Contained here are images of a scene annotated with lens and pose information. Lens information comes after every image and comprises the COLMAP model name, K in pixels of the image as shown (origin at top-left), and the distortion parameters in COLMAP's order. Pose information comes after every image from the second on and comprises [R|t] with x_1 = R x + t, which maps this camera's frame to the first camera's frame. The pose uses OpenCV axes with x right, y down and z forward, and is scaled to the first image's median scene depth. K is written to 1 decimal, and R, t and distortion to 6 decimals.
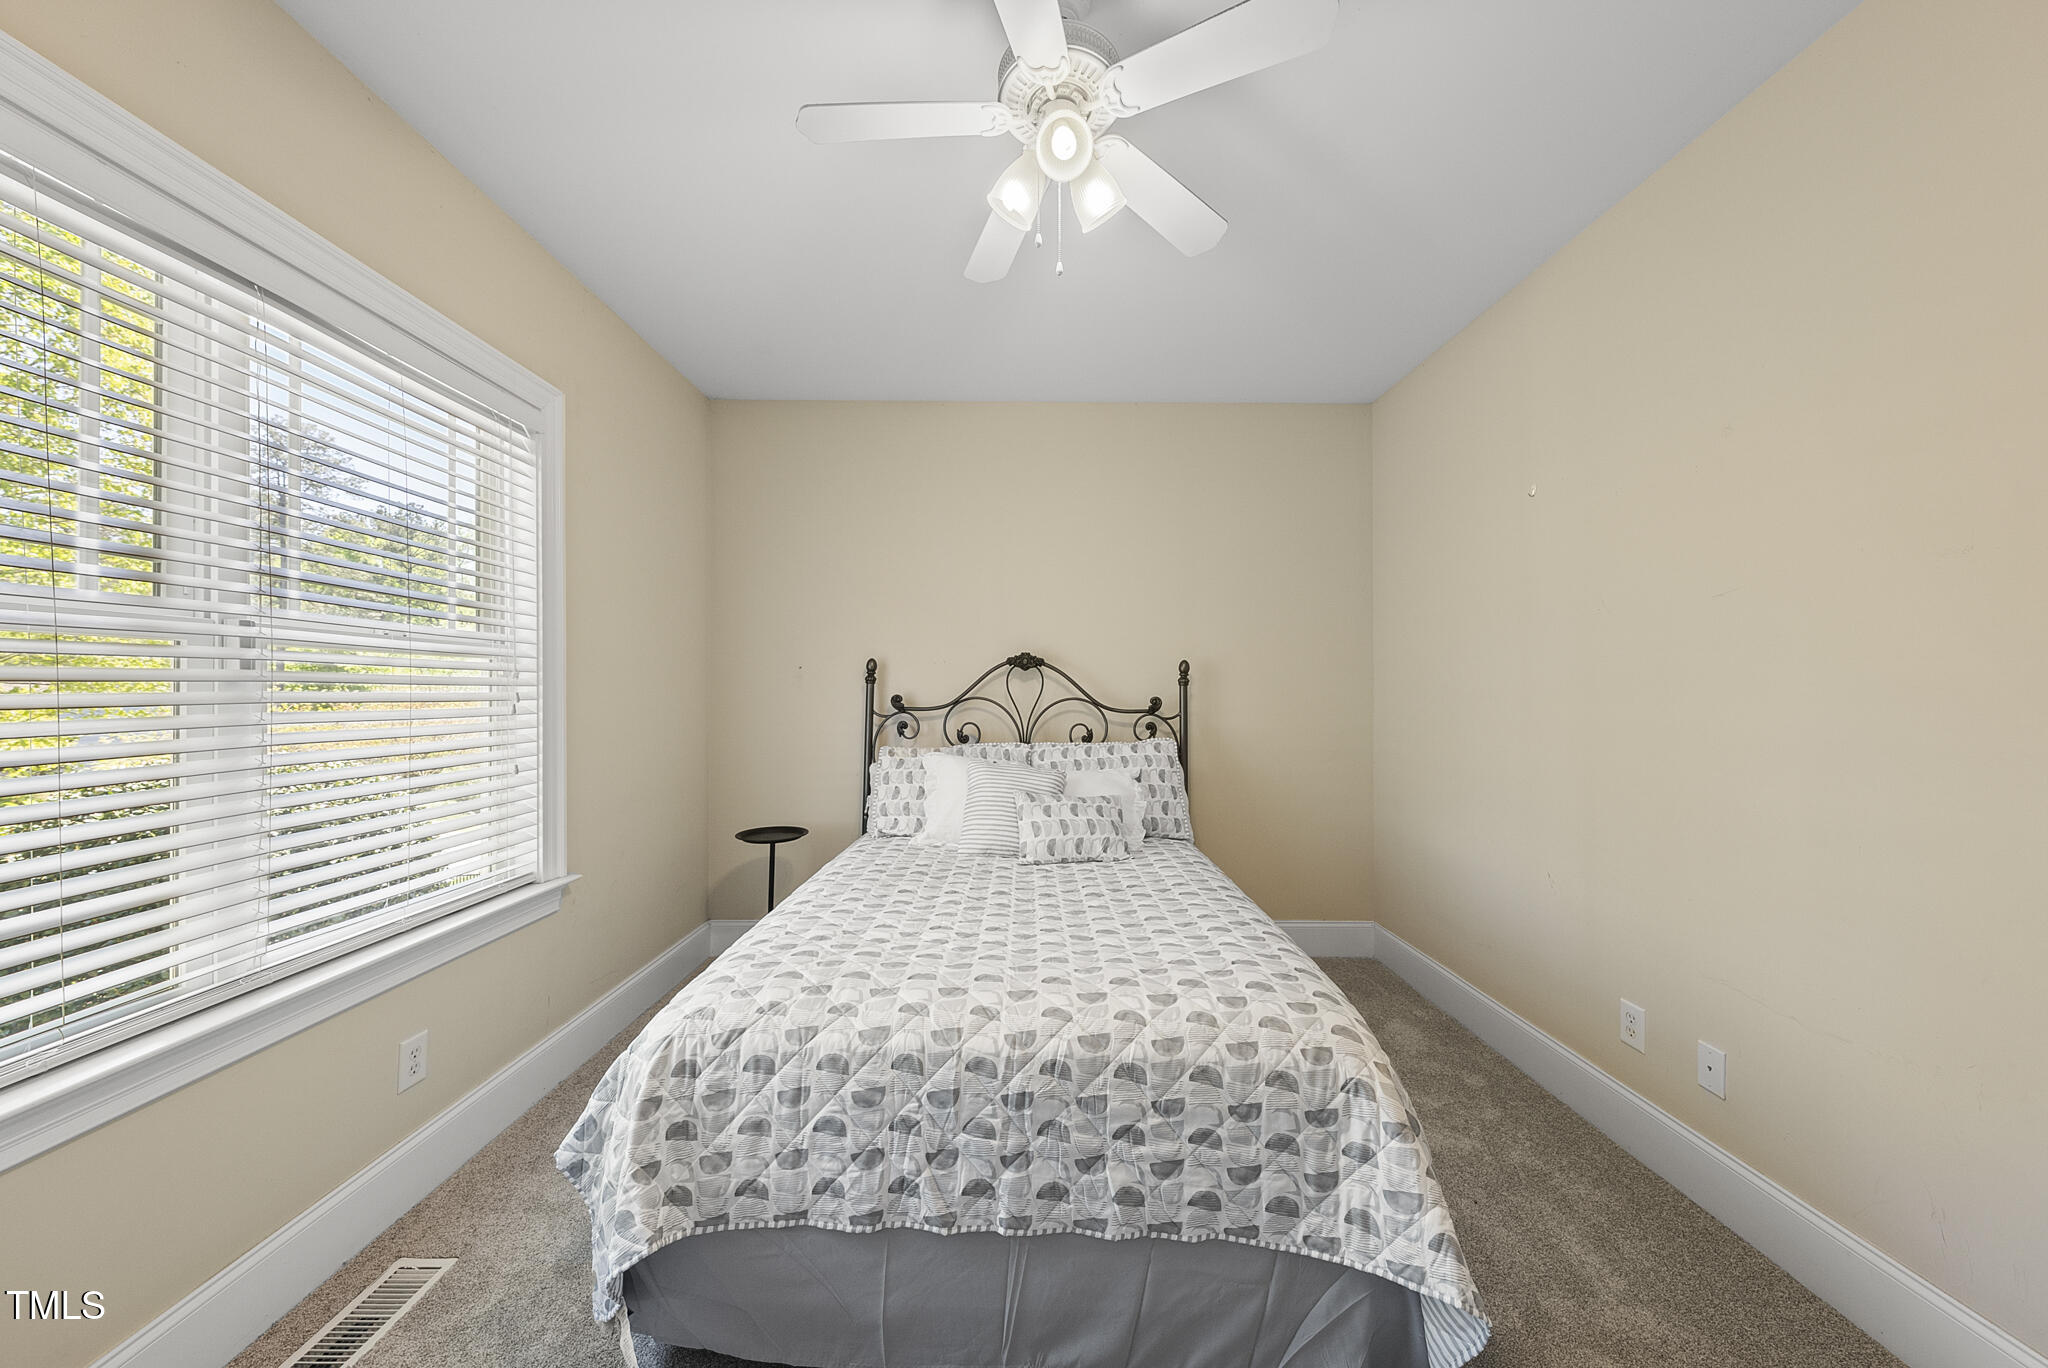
lens RADIAL K [[696.3, 0, 1024.5], [0, 696.3, 687.4], [0, 0, 1]] dist [-0.002959, 0.000479]
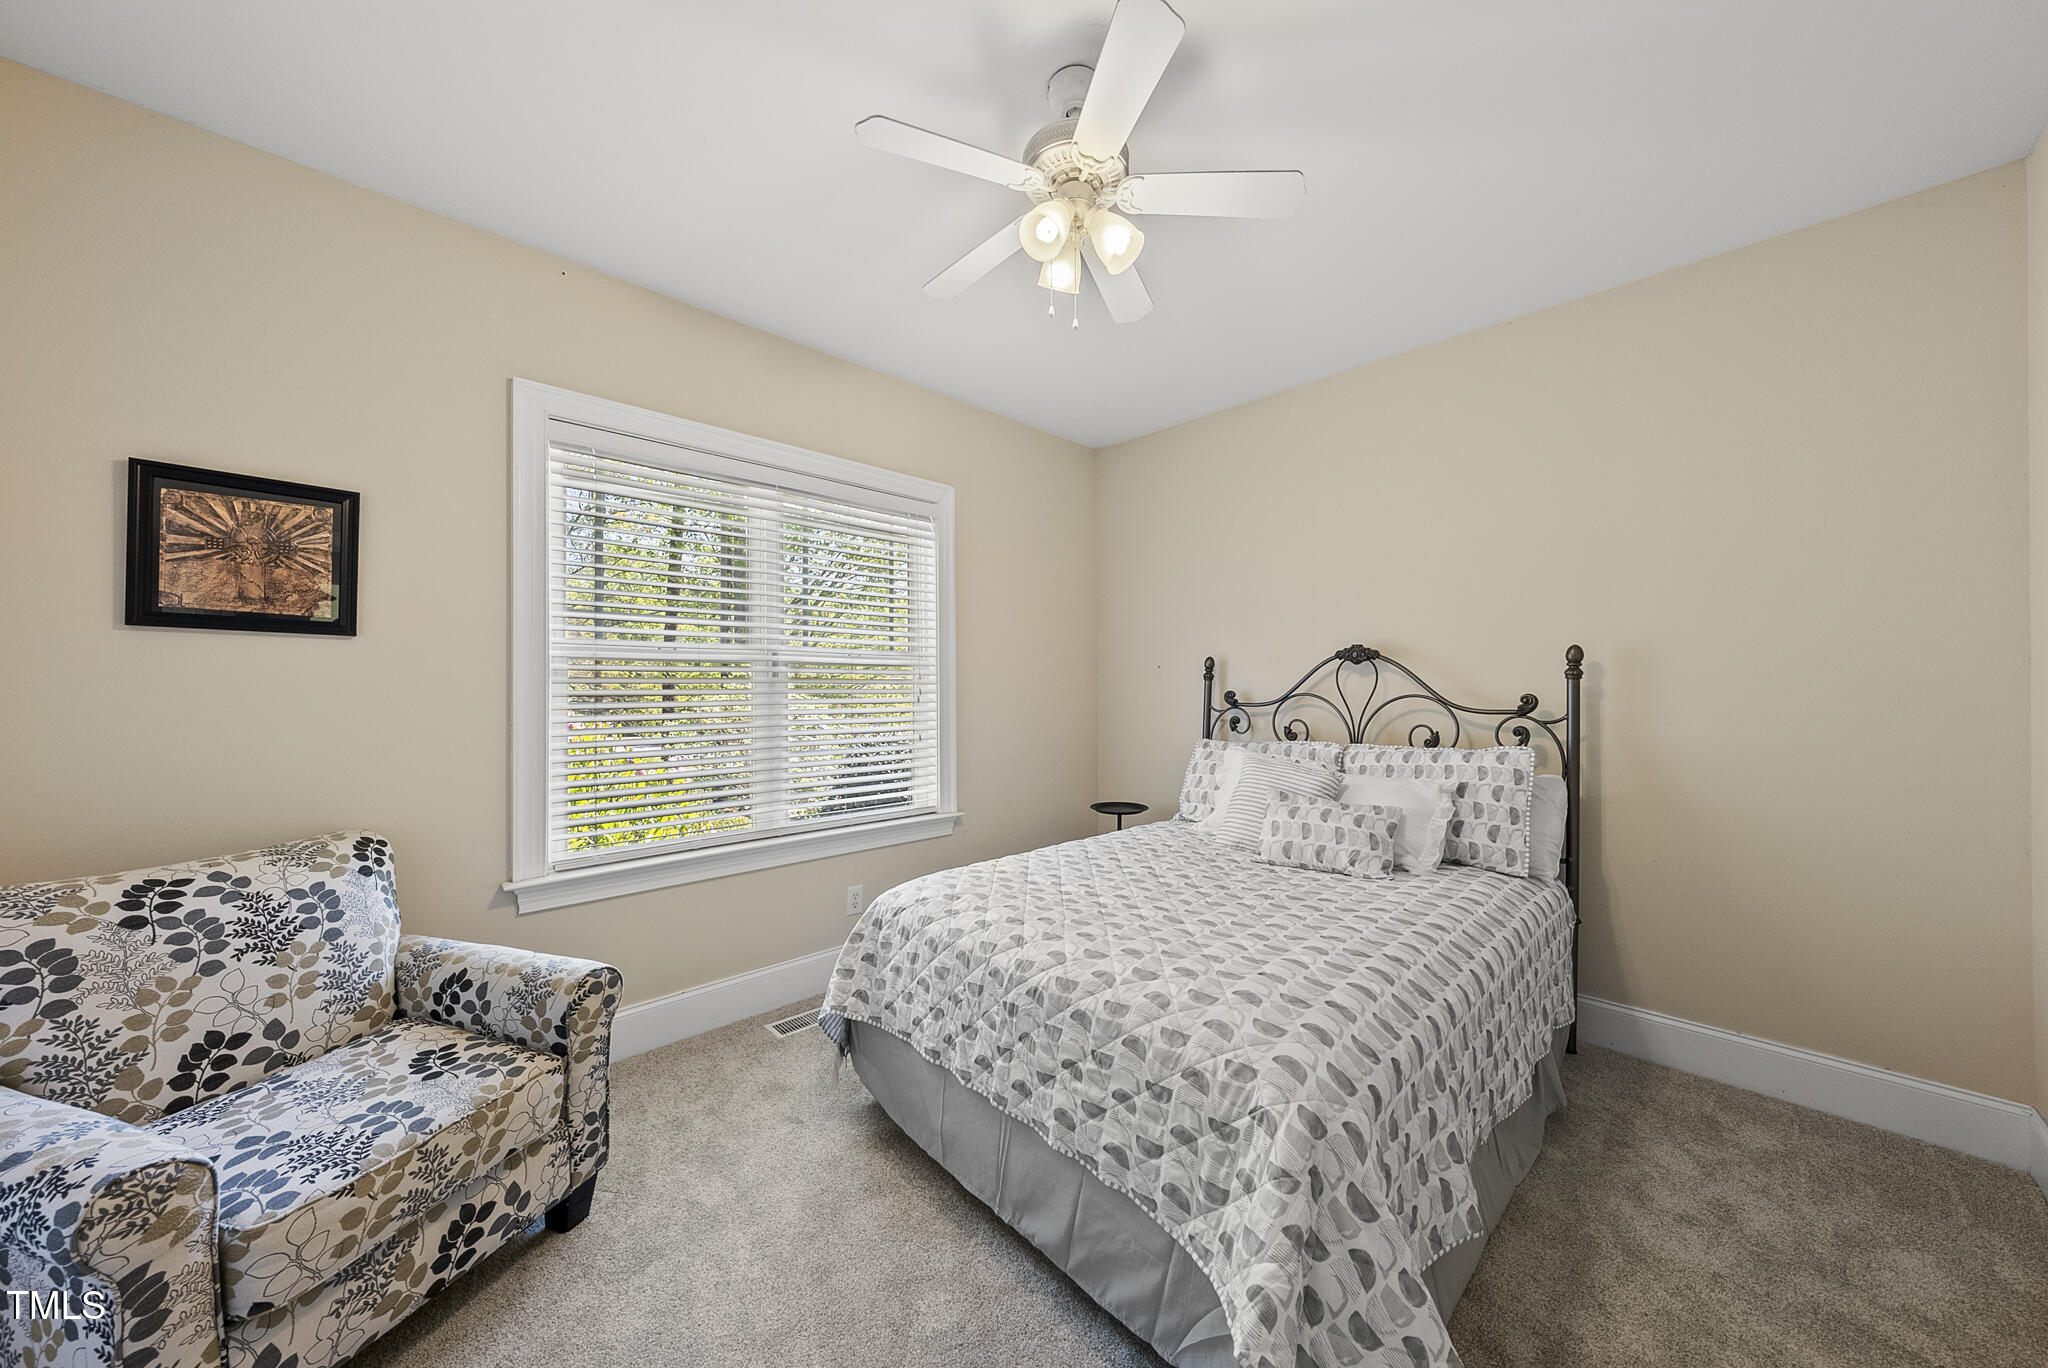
lens RADIAL K [[696.3, 0, 1021.6], [0, 696.3, 683.6], [0, 0, 1]] dist [-0.002959, 0.000479]
pose [[0.690631, -0.005682, -0.723185, 0.913311], [0.005919, 0.999980, -0.002205, 0.001198], [0.723183, -0.002757, 0.690651, 0.133188]]
